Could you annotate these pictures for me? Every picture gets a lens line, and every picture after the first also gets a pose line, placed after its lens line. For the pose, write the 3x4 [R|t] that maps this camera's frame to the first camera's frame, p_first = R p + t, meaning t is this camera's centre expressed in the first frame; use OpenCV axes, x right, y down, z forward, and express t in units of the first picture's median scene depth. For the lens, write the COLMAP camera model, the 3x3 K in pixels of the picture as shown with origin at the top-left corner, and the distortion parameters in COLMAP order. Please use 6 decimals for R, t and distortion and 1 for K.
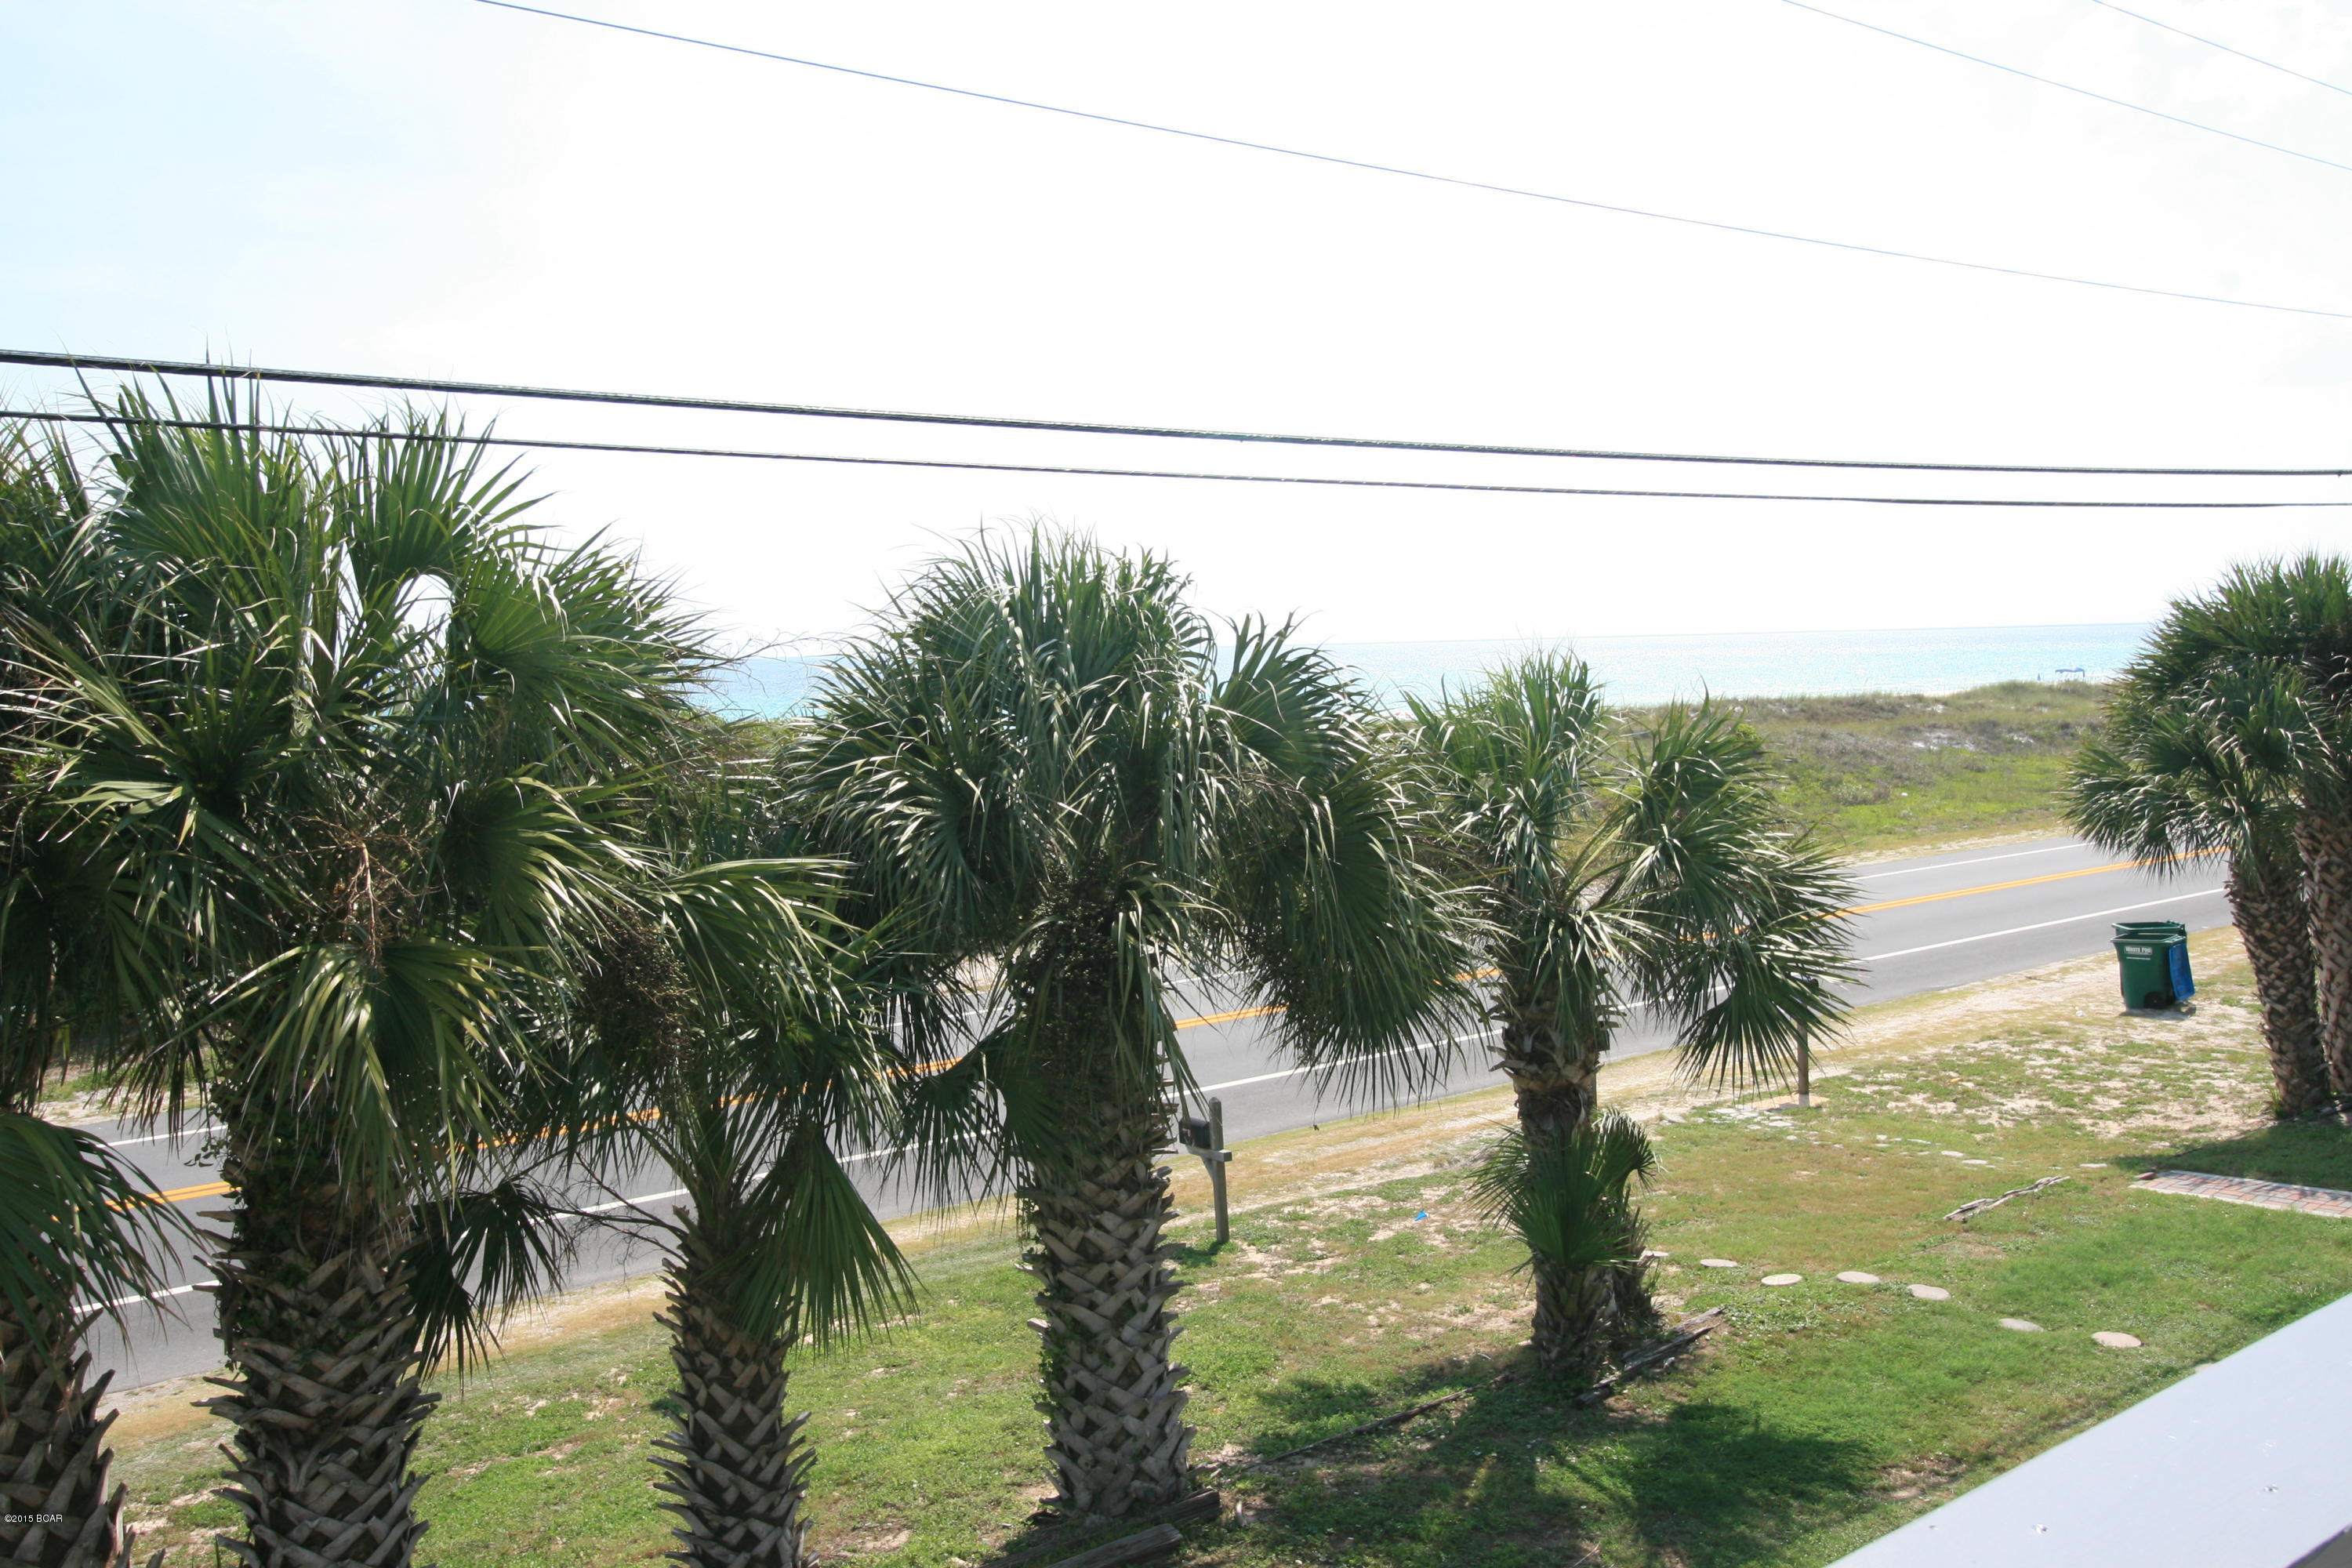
lens RADIAL K [[1848.1, 0, 1182.5], [0, 1848.1, 786.1], [0, 0, 1]] dist [0.015441, -0.010246]
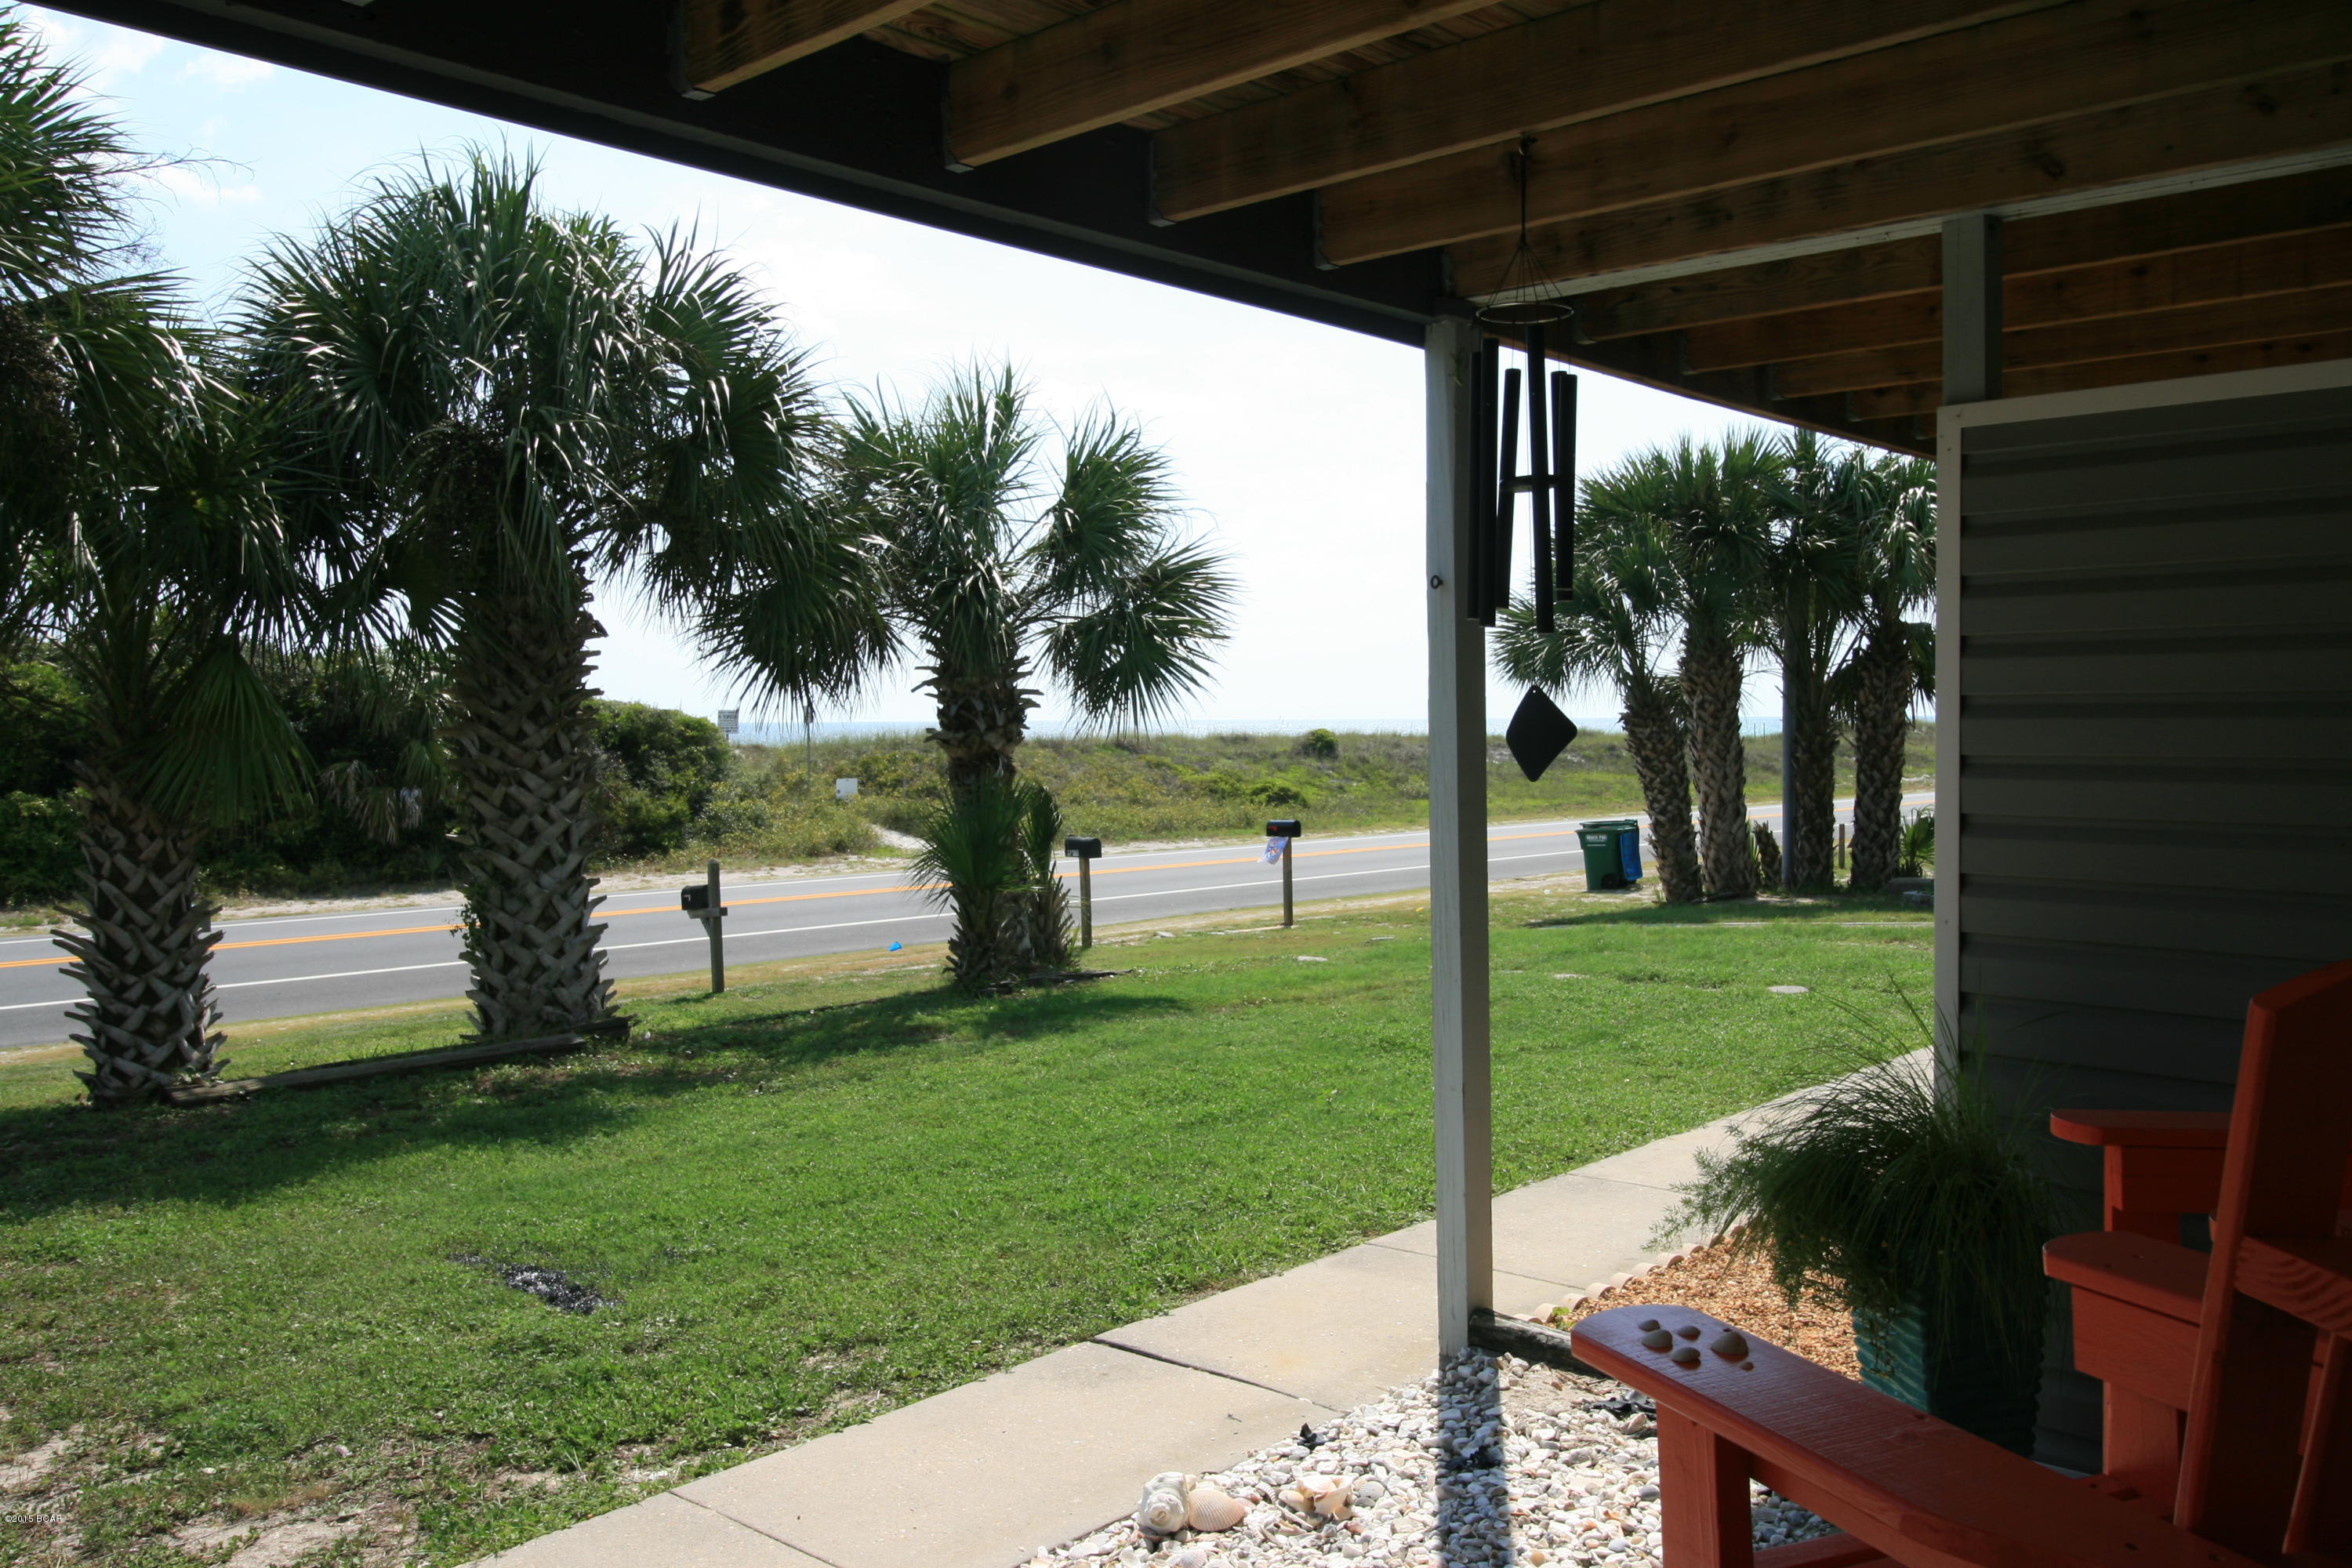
lens RADIAL K [[1848.1, 0, 1190.4], [0, 1848.1, 779.4], [0, 0, 1]] dist [0.015441, -0.010246]
pose [[0.980483, 0.014587, 0.196061, 0.130226], [-0.005834, 0.998963, -0.045149, 0.281637], [-0.196517, 0.043124, 0.979552, -0.167737]]
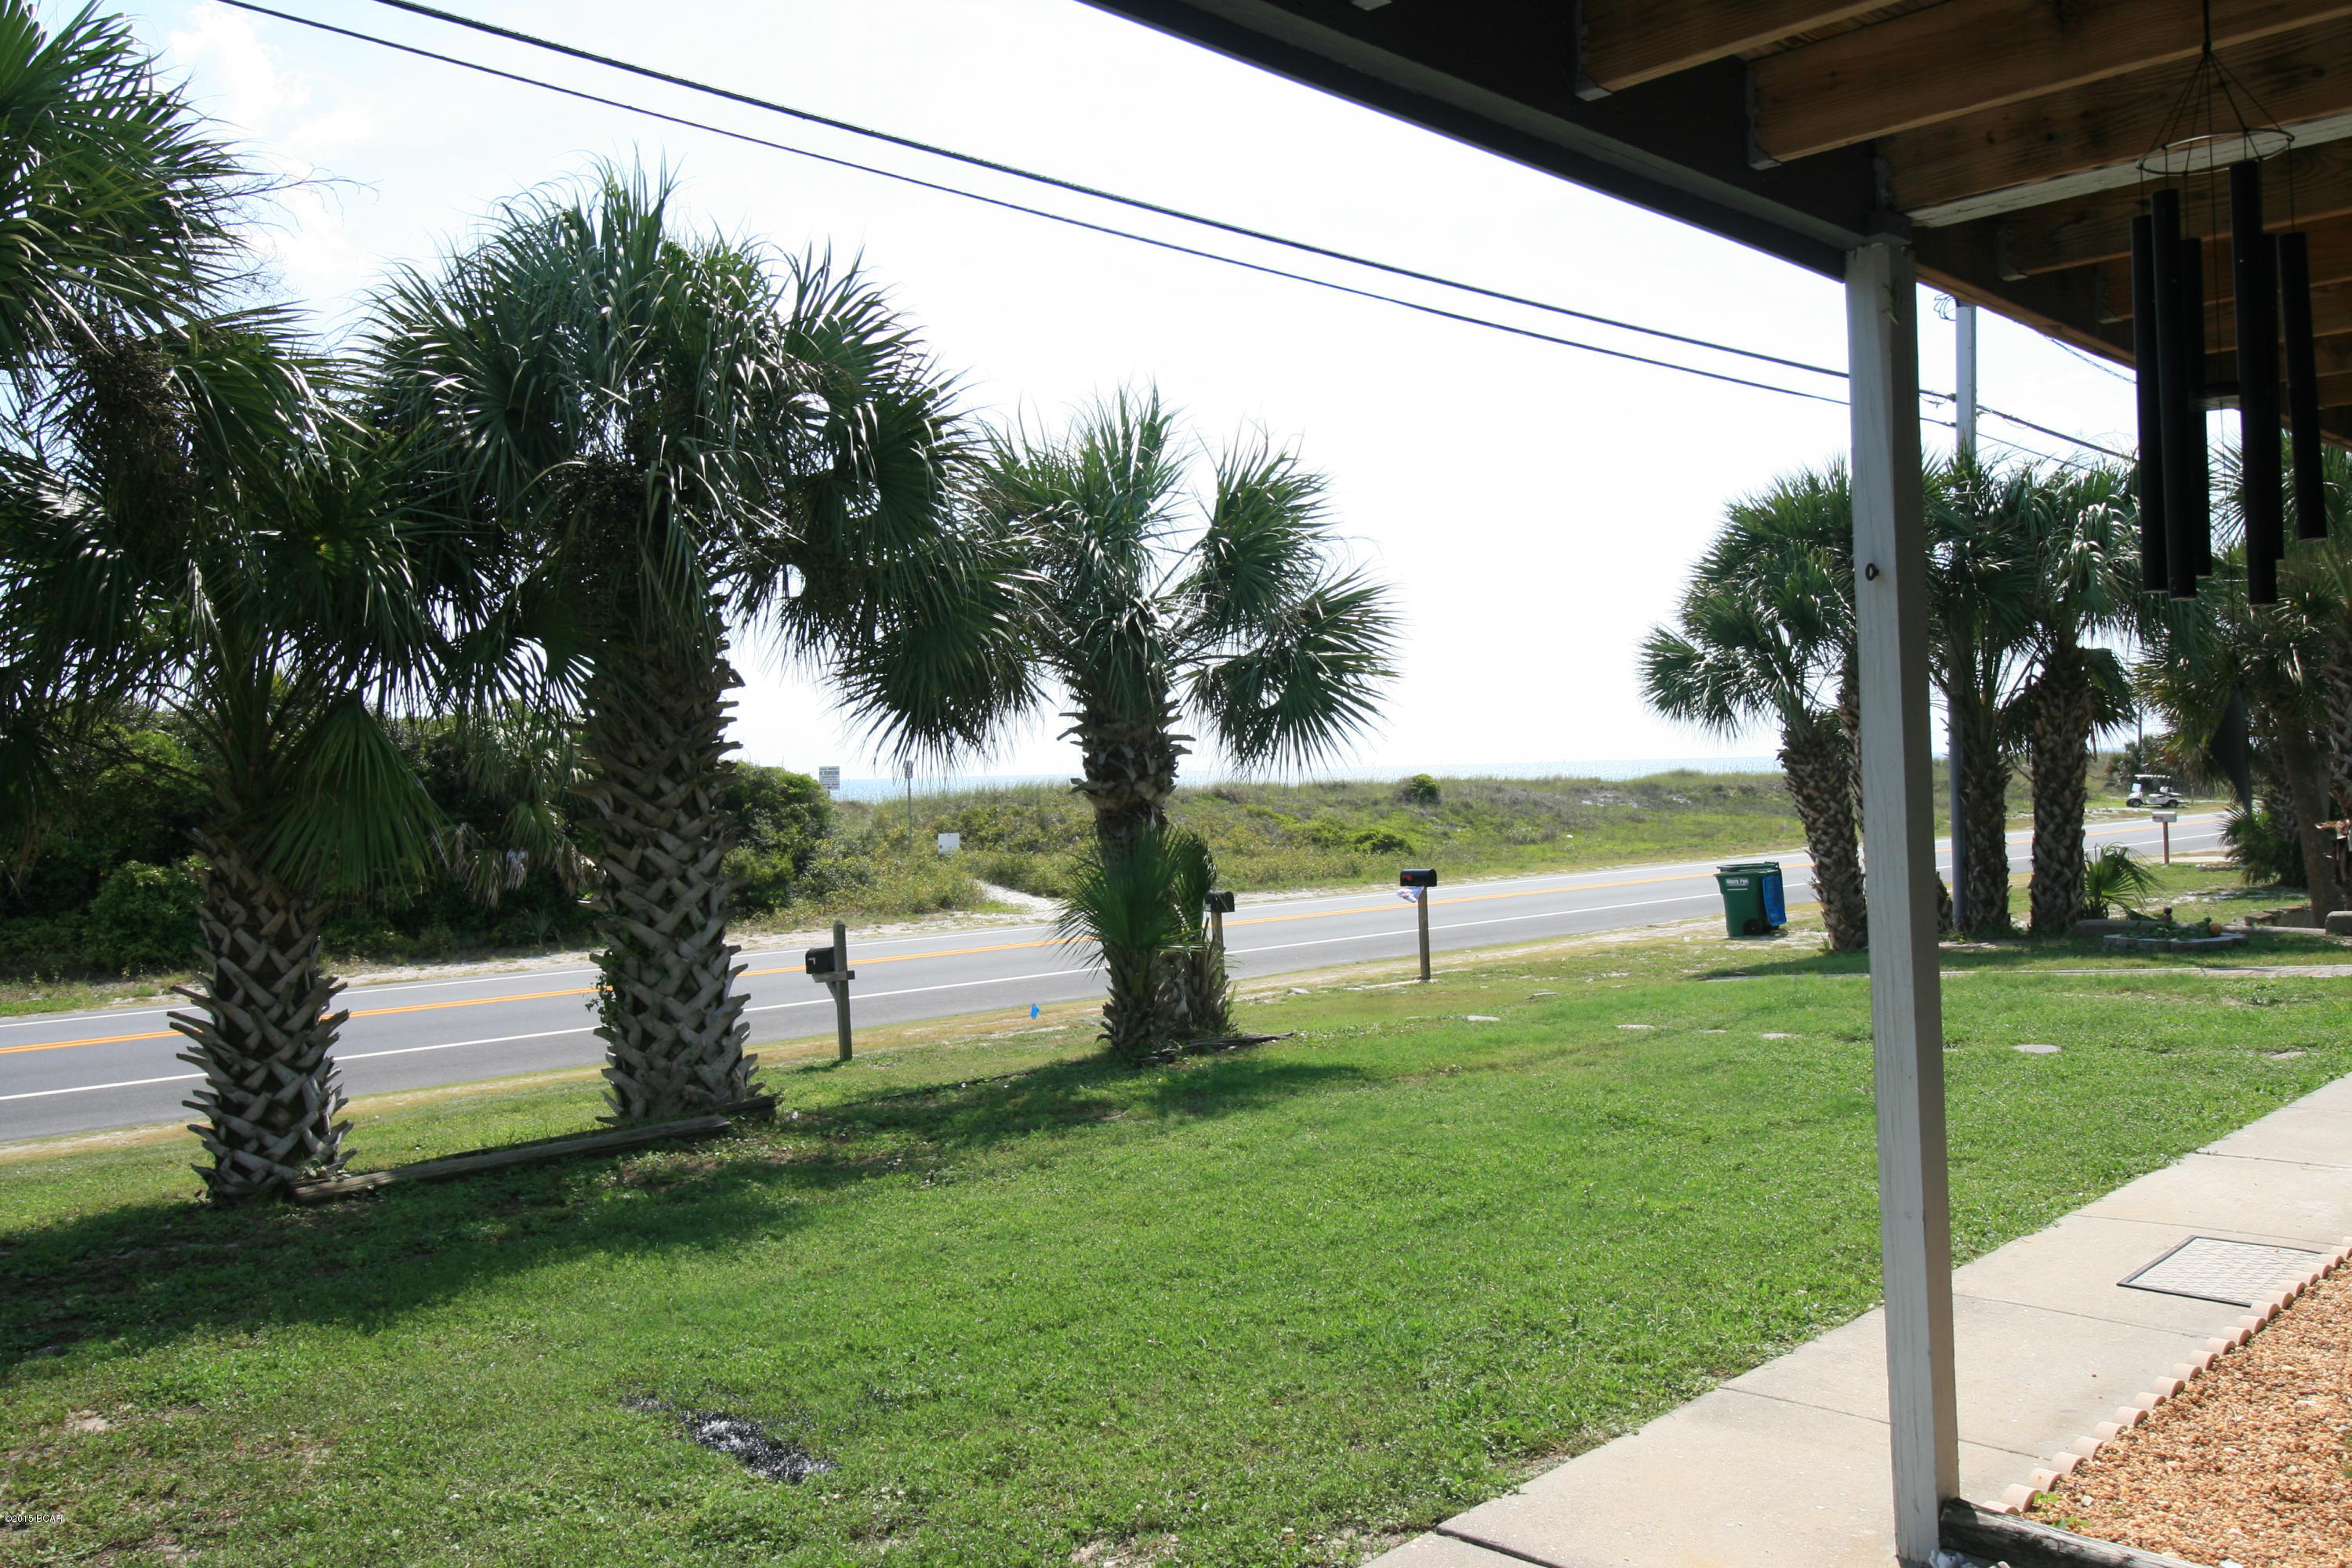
lens RADIAL K [[1848.1, 0, 1185.0], [0, 1848.1, 777.6], [0, 0, 1]] dist [0.015441, -0.010246]
pose [[0.988842, 0.001463, 0.148964, 0.091420], [0.009520, 0.997287, -0.072987, 0.277032], [-0.148666, 0.073591, 0.986145, -0.066334]]
